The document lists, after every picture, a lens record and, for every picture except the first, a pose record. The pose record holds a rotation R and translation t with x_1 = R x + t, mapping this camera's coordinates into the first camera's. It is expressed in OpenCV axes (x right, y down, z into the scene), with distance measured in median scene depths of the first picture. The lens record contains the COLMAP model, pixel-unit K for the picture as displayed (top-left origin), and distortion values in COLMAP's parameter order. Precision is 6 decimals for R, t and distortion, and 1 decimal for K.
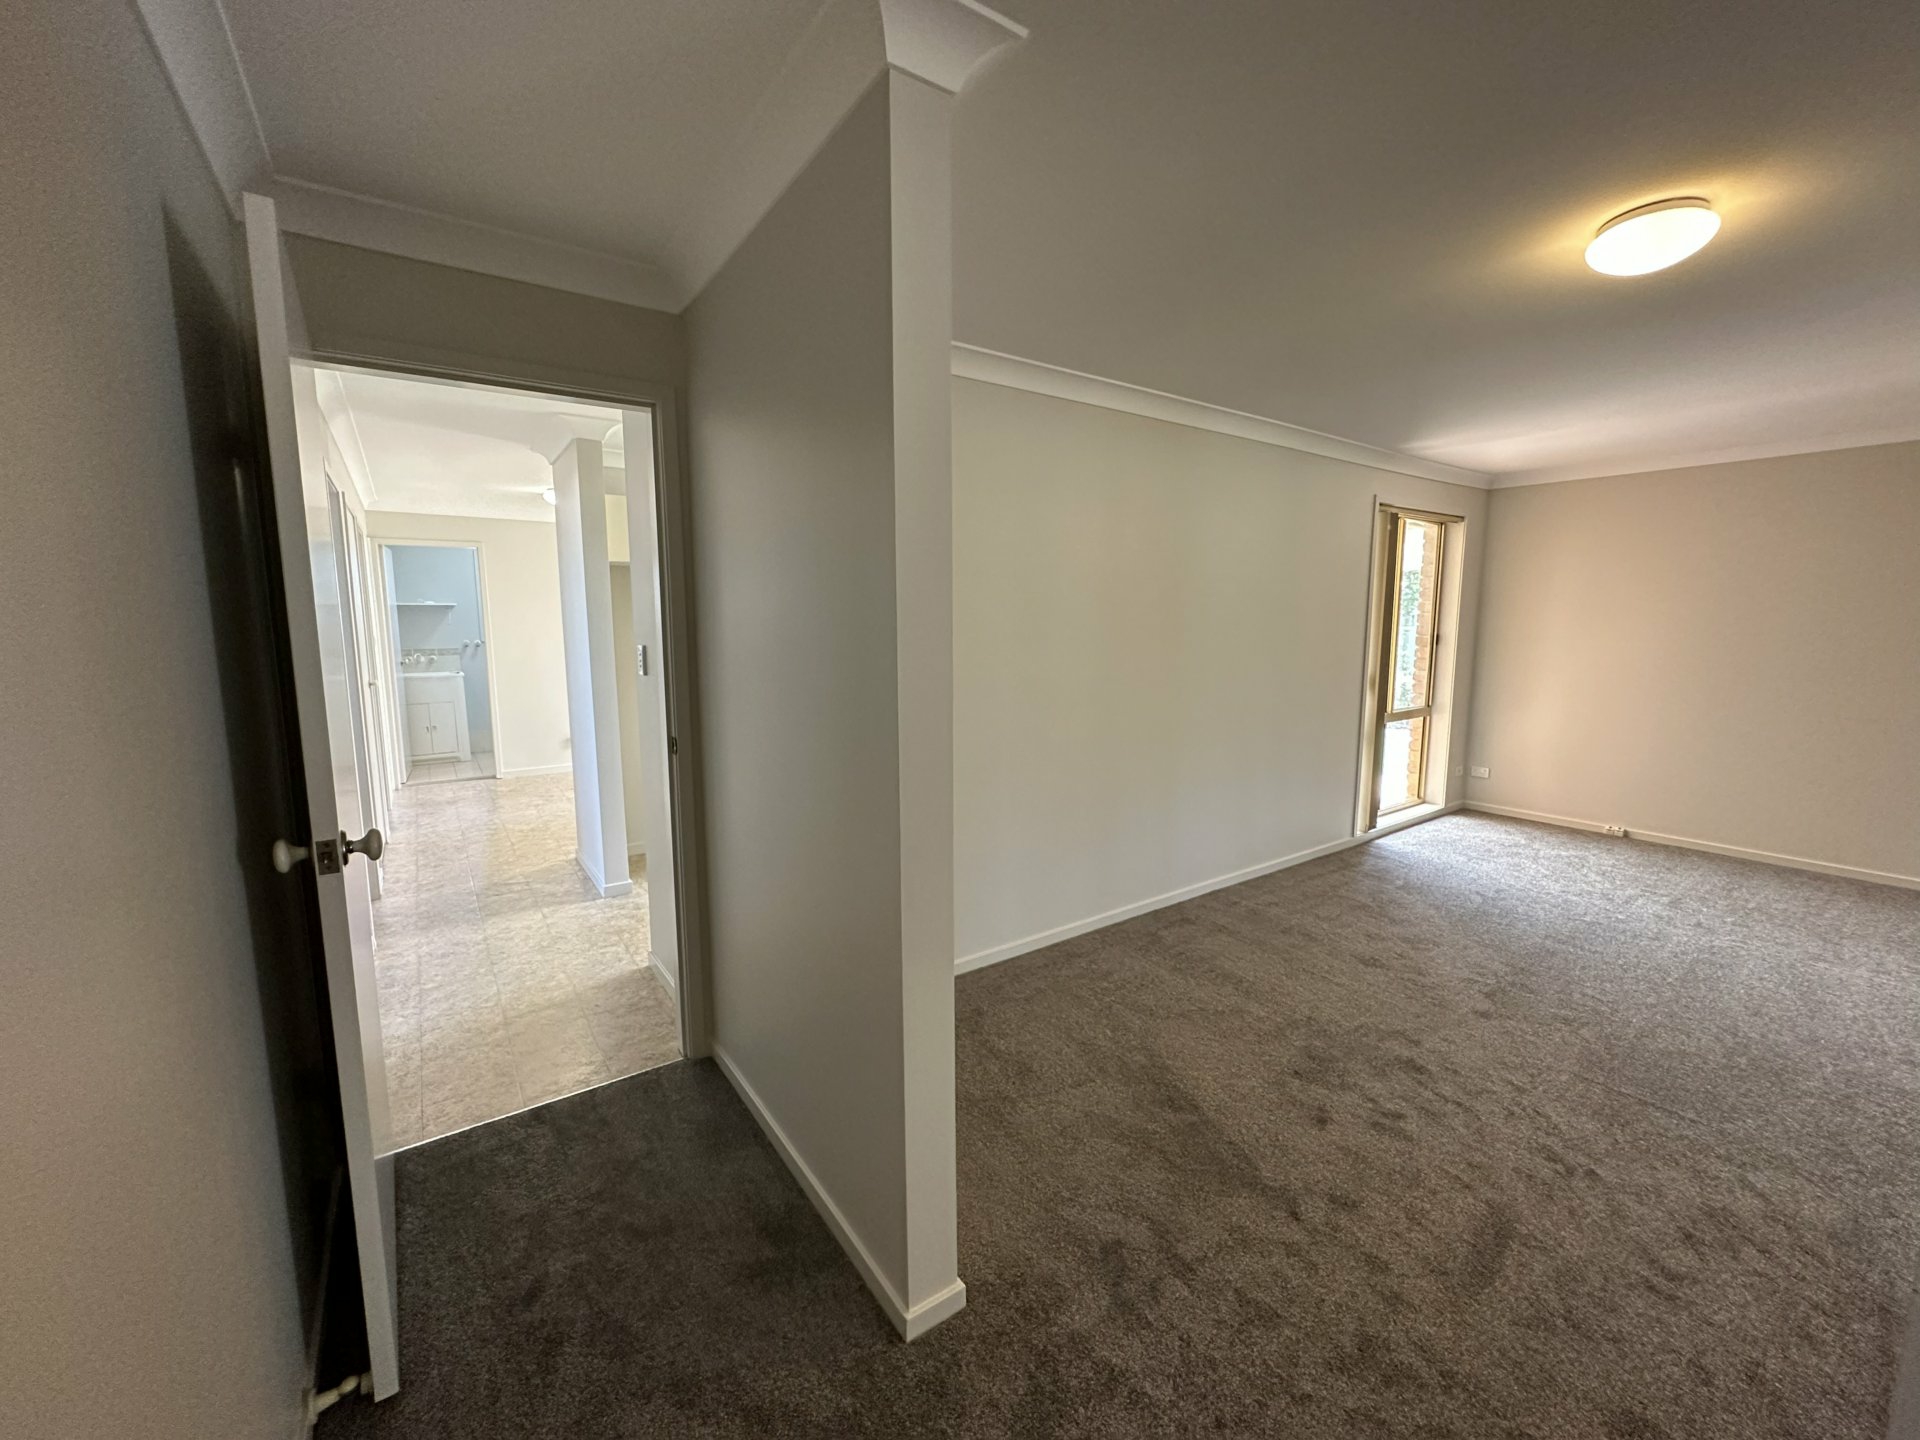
lens RADIAL K [[770.3, 0, 960.0], [0, 770.3, 720.0], [0, 0, 1]] dist [-0.001612, 0.000376]
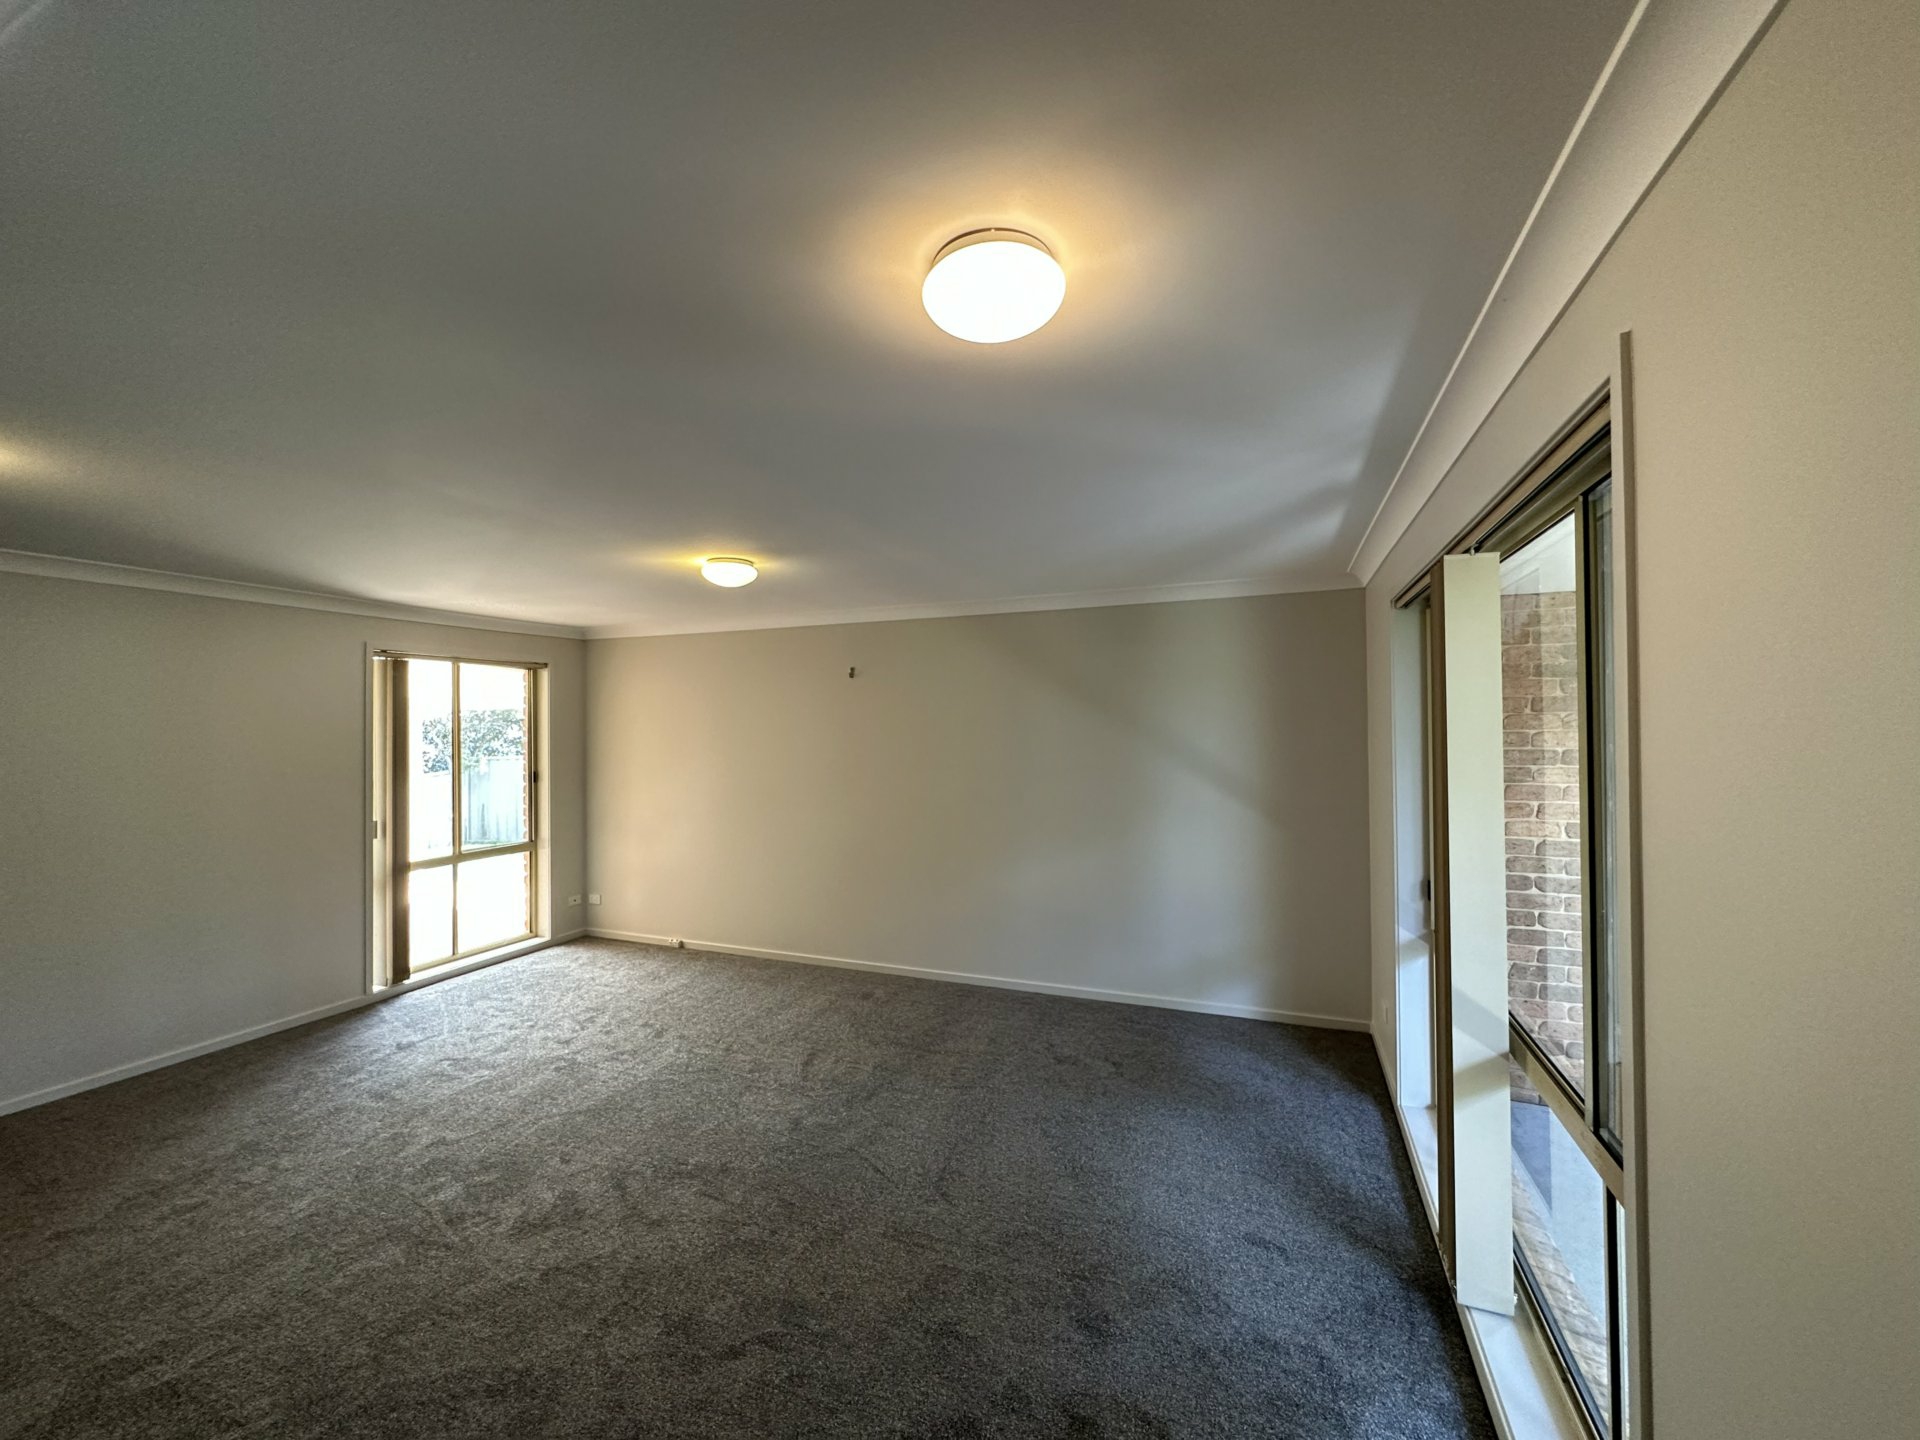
lens RADIAL K [[770.3, 0, 960.0], [0, 770.3, 720.0], [0, 0, 1]] dist [-0.001612, 0.000376]
pose [[0.838100, 0.004233, 0.545500, 0.589001], [0.074701, 0.989659, -0.122451, -0.010572], [-0.540377, 0.143376, 0.829117, -0.211521]]
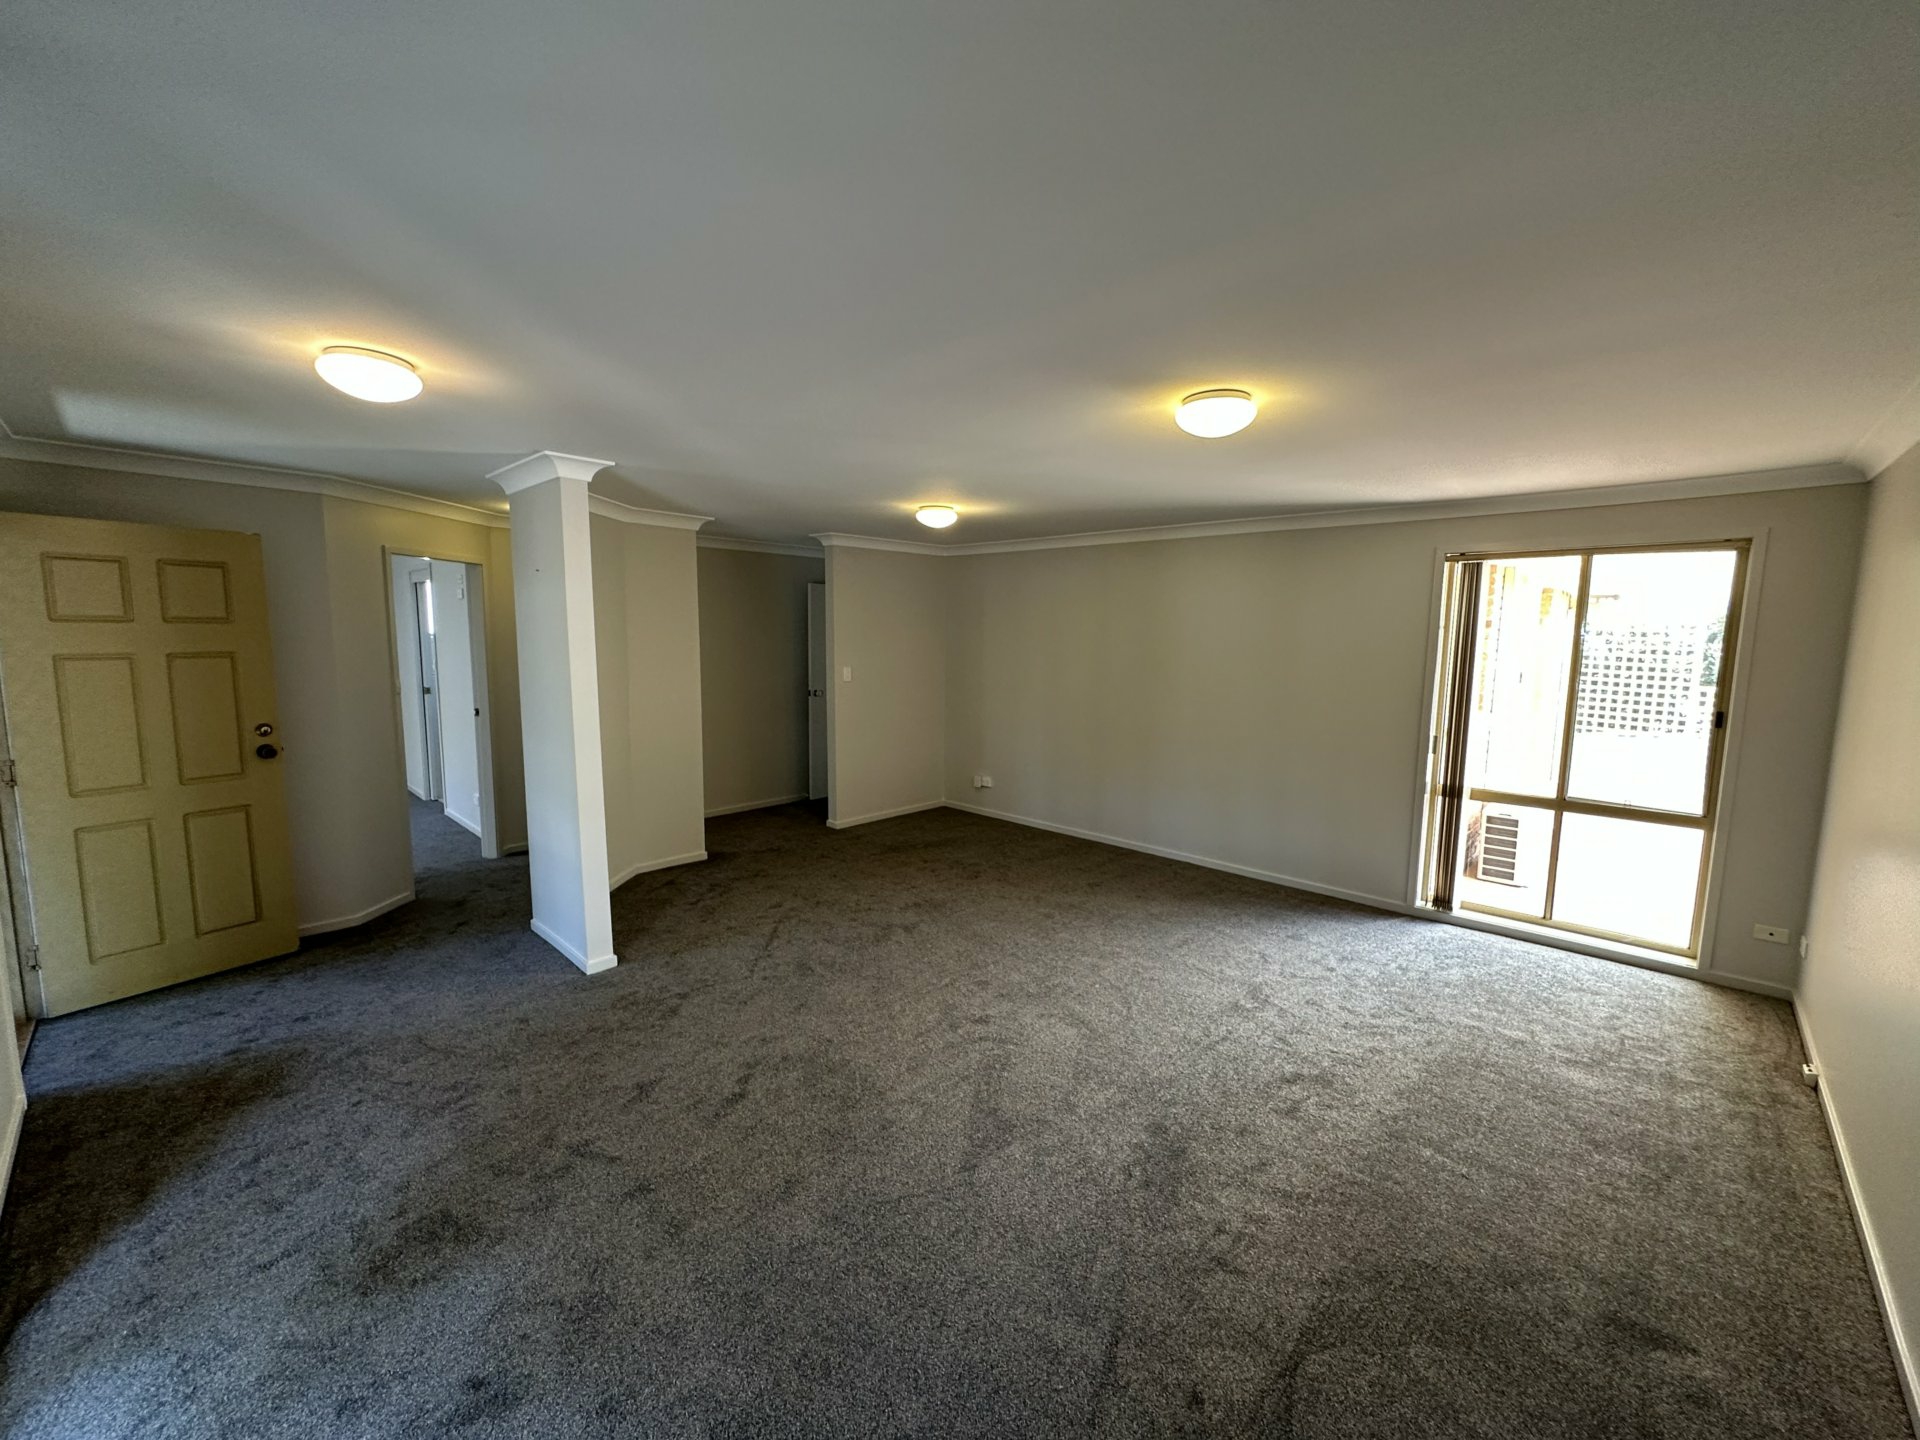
lens RADIAL K [[770.3, 0, 960.0], [0, 770.3, 720.0], [0, 0, 1]] dist [-0.001612, 0.000376]
pose [[0.196906, 0.124176, -0.972527, 1.264820], [-0.136739, 0.985730, 0.098177, -0.087798], [0.970840, 0.113650, 0.211076, 0.231708]]
